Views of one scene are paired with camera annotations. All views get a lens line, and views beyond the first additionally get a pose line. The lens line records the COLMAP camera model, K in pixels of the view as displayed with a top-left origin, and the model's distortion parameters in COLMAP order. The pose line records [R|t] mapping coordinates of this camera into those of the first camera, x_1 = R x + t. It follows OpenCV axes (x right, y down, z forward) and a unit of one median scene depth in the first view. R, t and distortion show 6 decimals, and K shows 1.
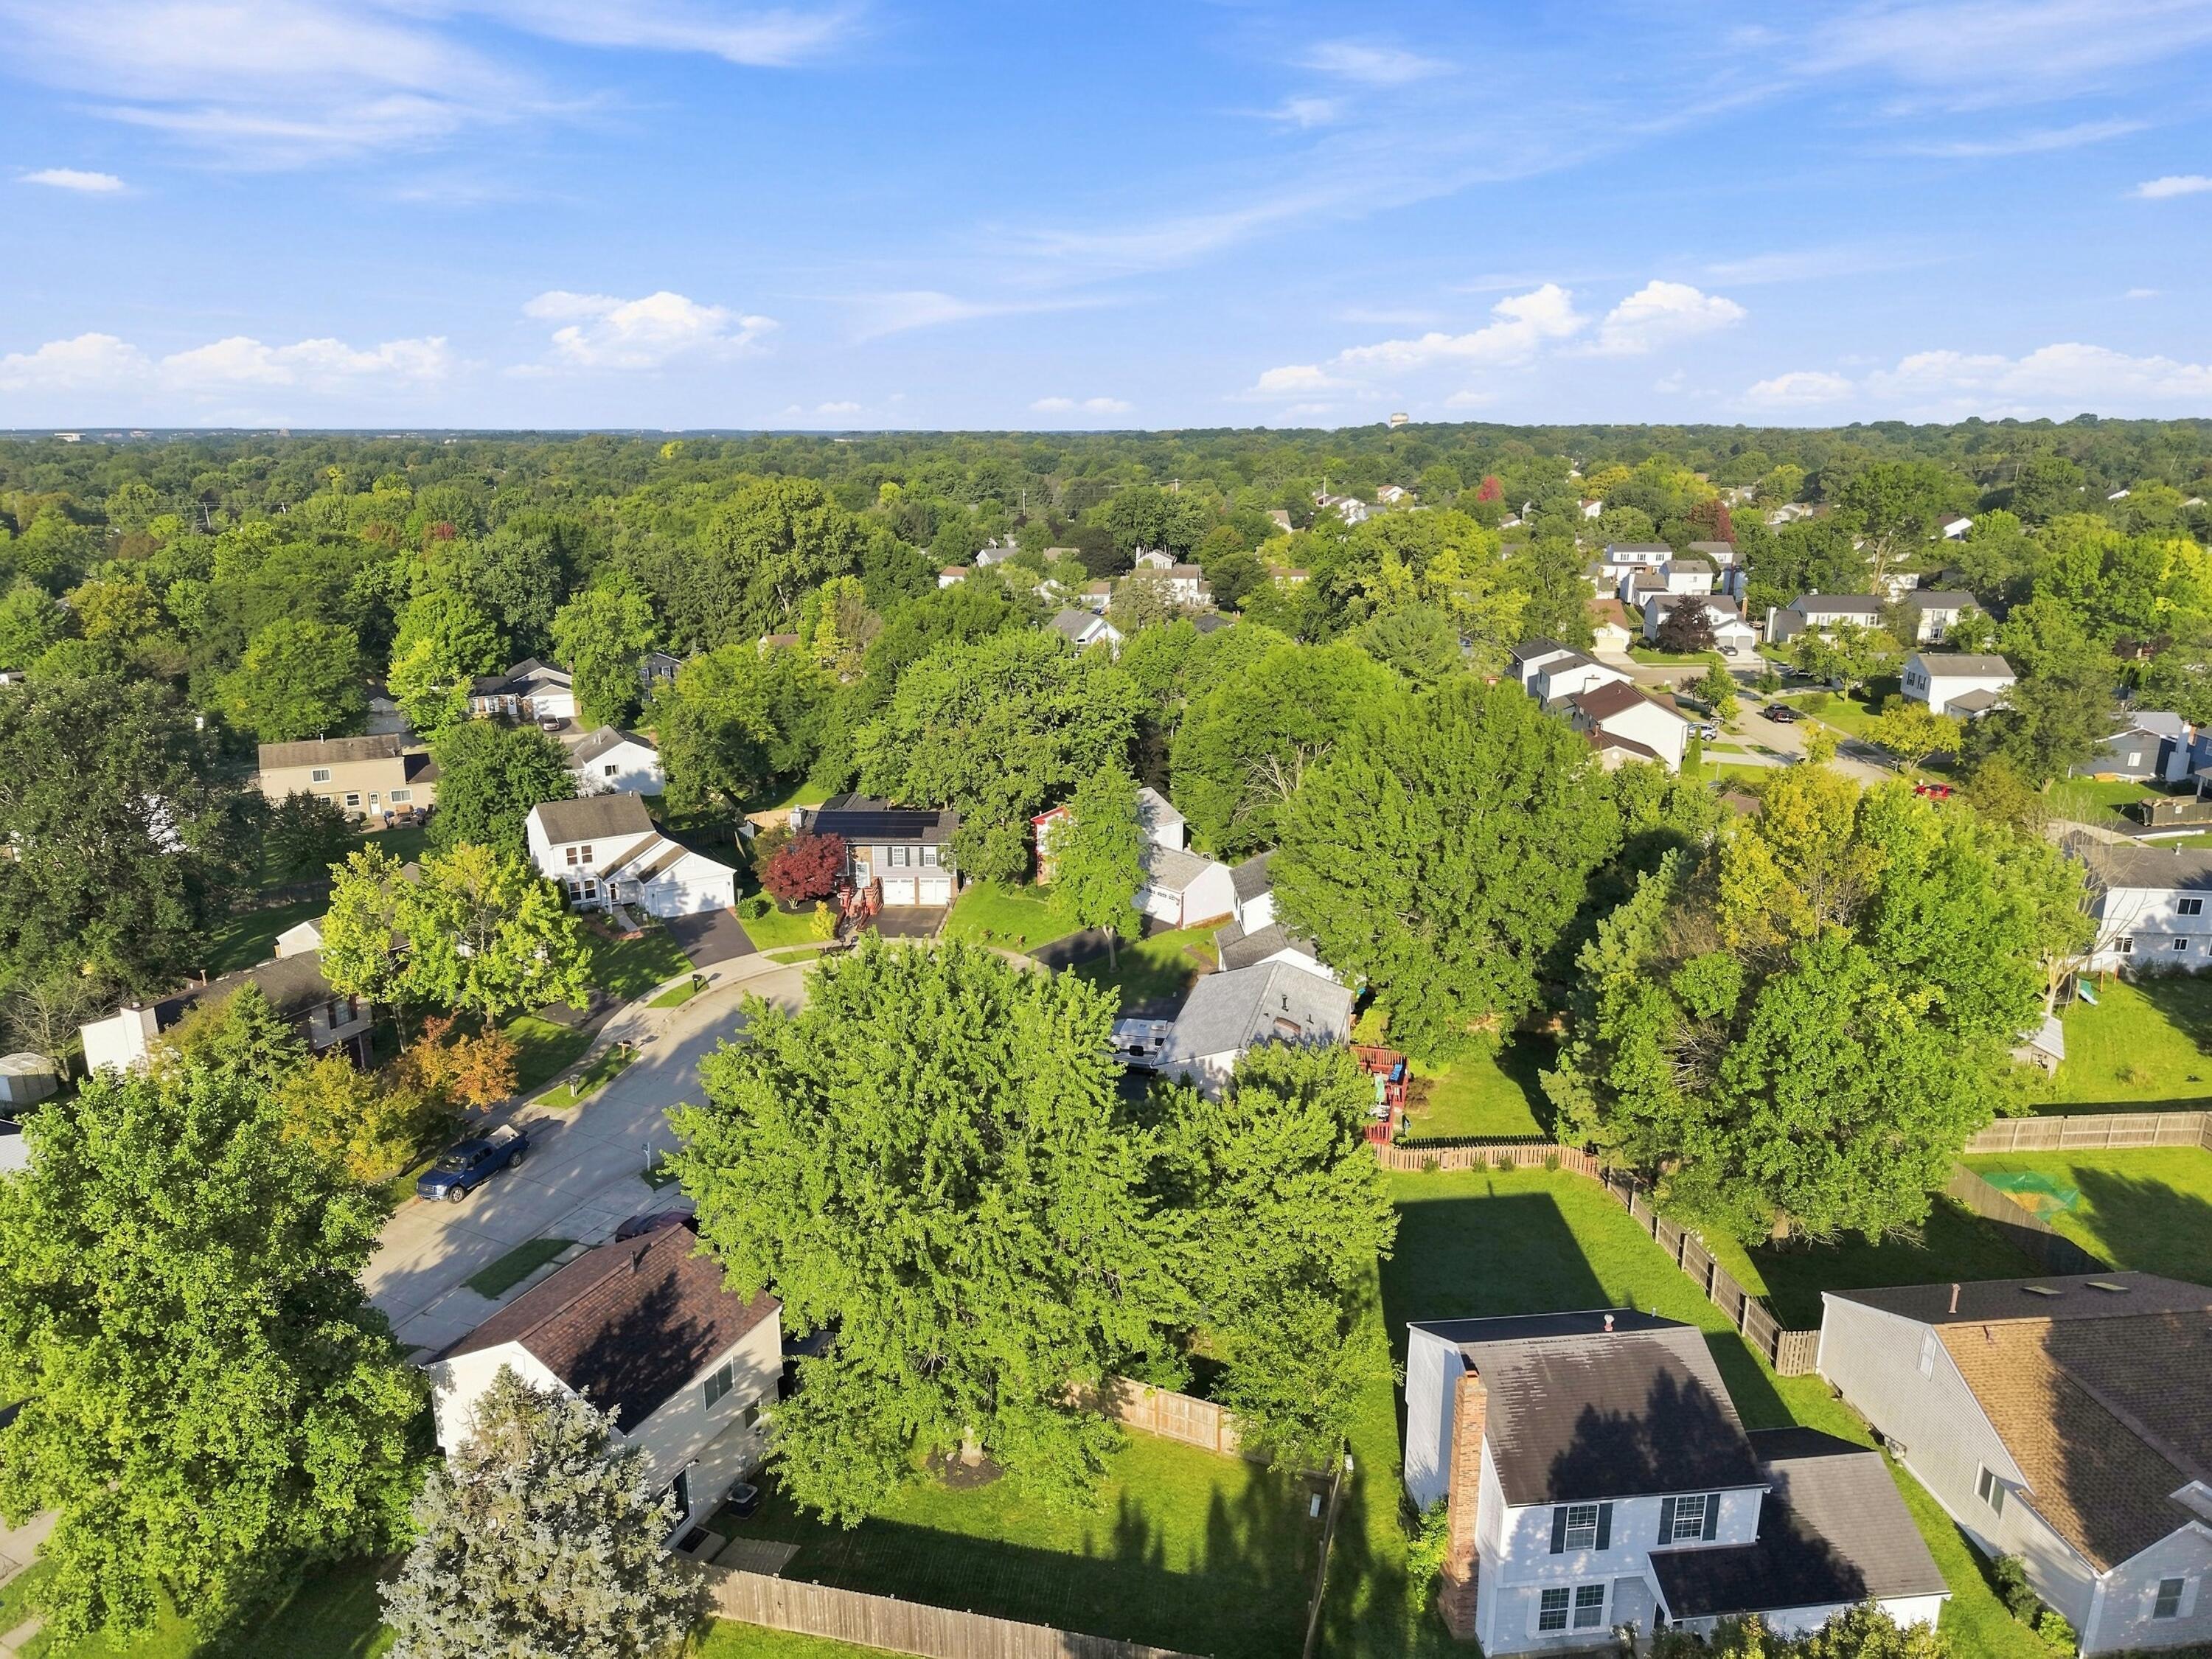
lens RADIAL K [[1476.0, 0, 1108.4], [0, 1476.0, 827.9], [0, 0, 1]] dist [0.042035, -0.052227]
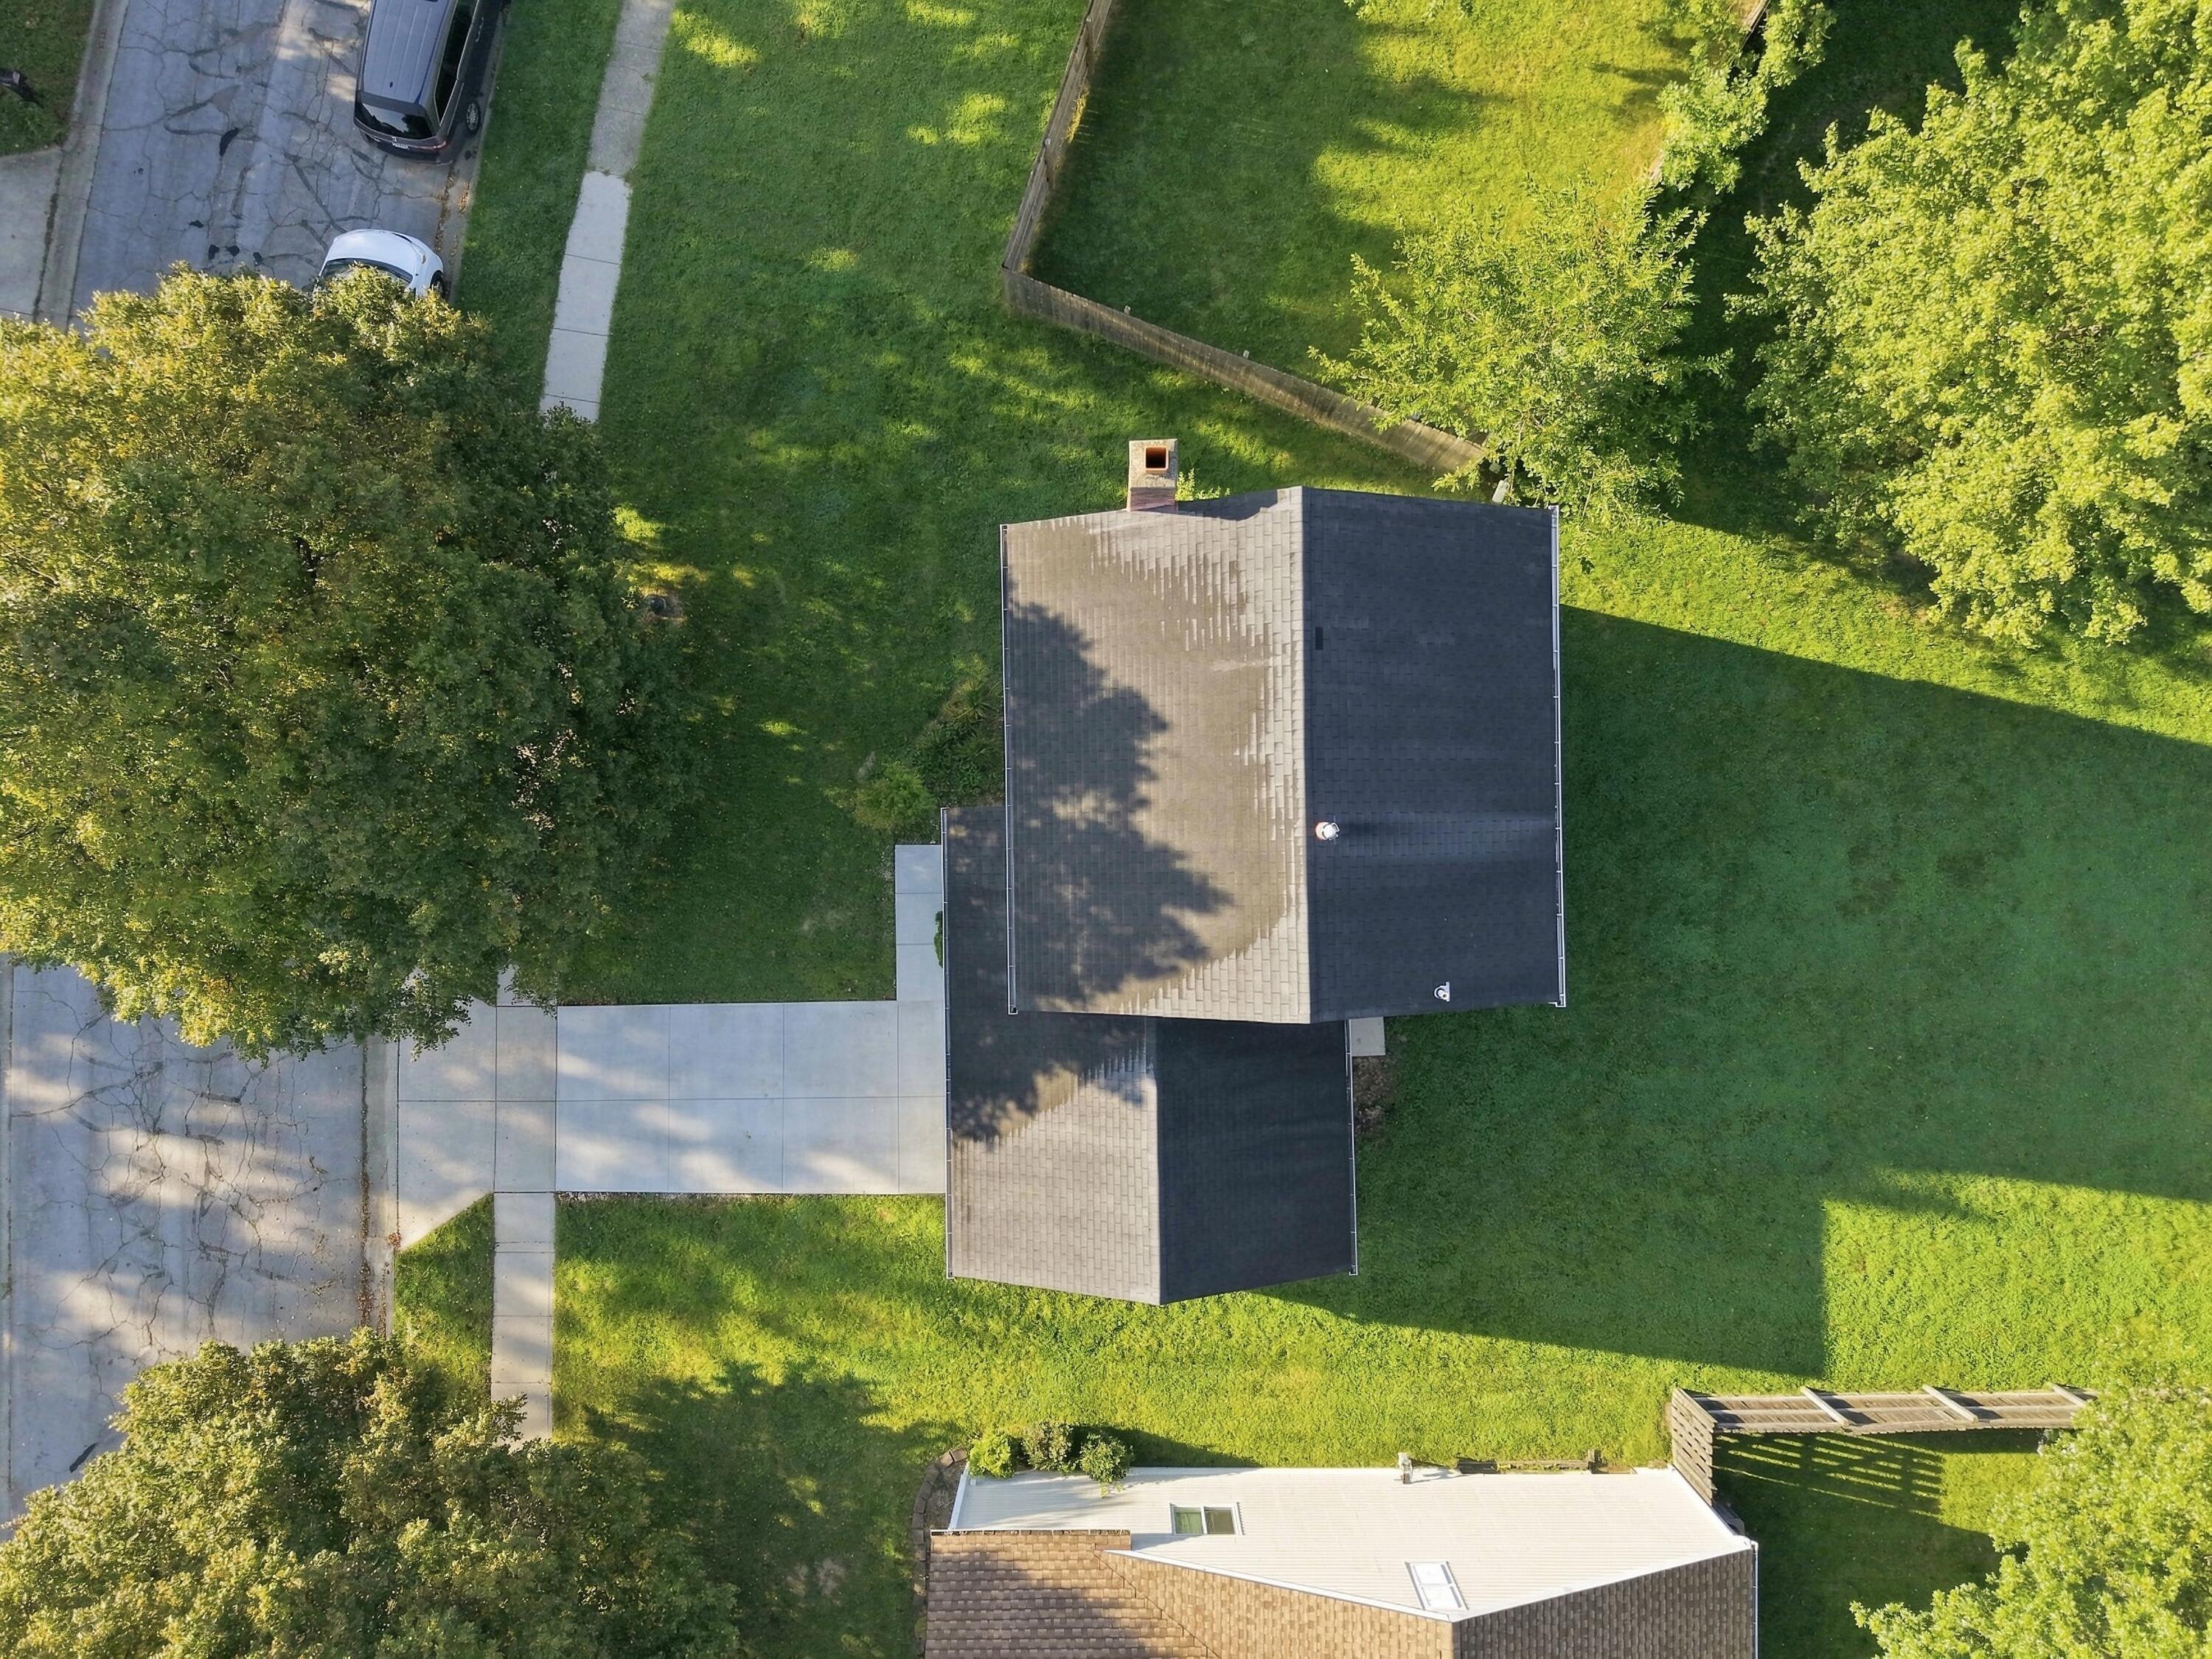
lens RADIAL K [[1492.5, 0, 1108.7], [0, 1492.5, 822.3], [0, 0, 1]] dist [0.053810, -0.061965]
pose [[-0.106926, 0.994267, -0.000192, 0.398363], [-0.246302, -0.026301, 0.968836, -0.123632], [0.963277, 0.103641, 0.247702, 0.957960]]
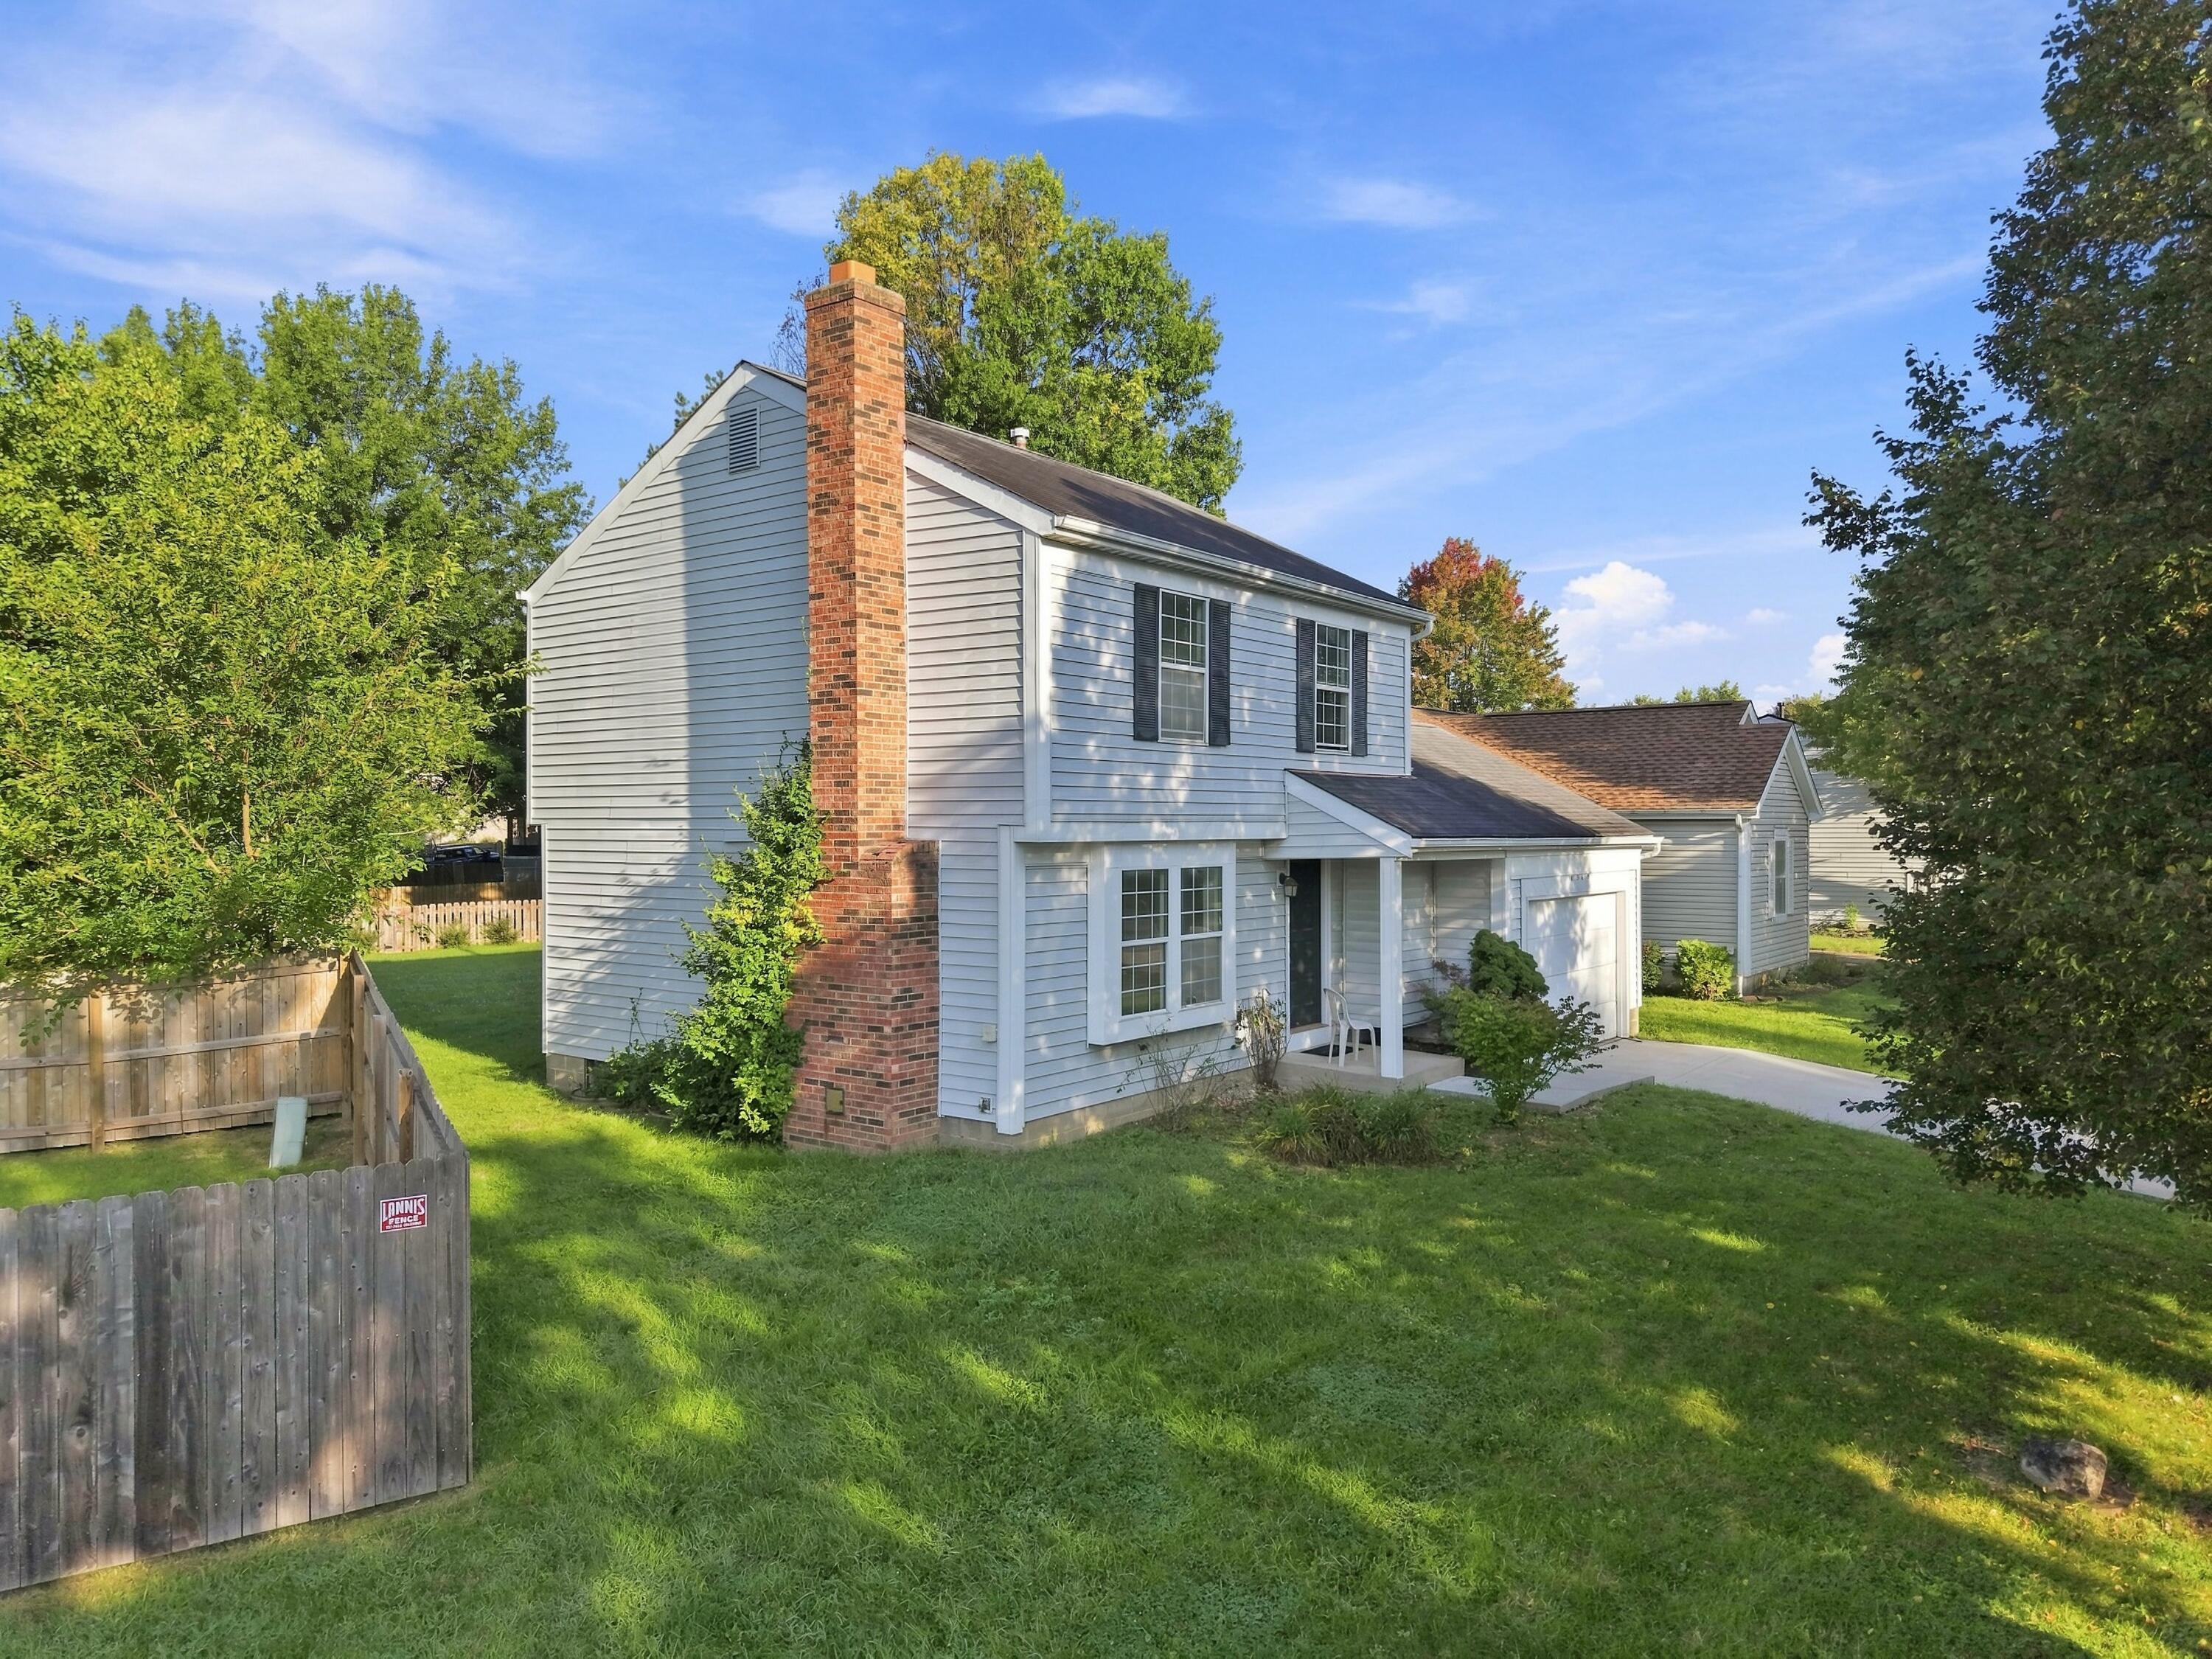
lens RADIAL K [[1476.0, 0, 1108.4], [0, 1476.0, 827.9], [0, 0, 1]] dist [0.042035, -0.052227]
pose [[0.695316, -0.003543, 0.718696, 0.046051], [0.188520, 0.965872, -0.177626, 0.613084], [-0.693539, 0.258995, 0.672254, 0.836206]]
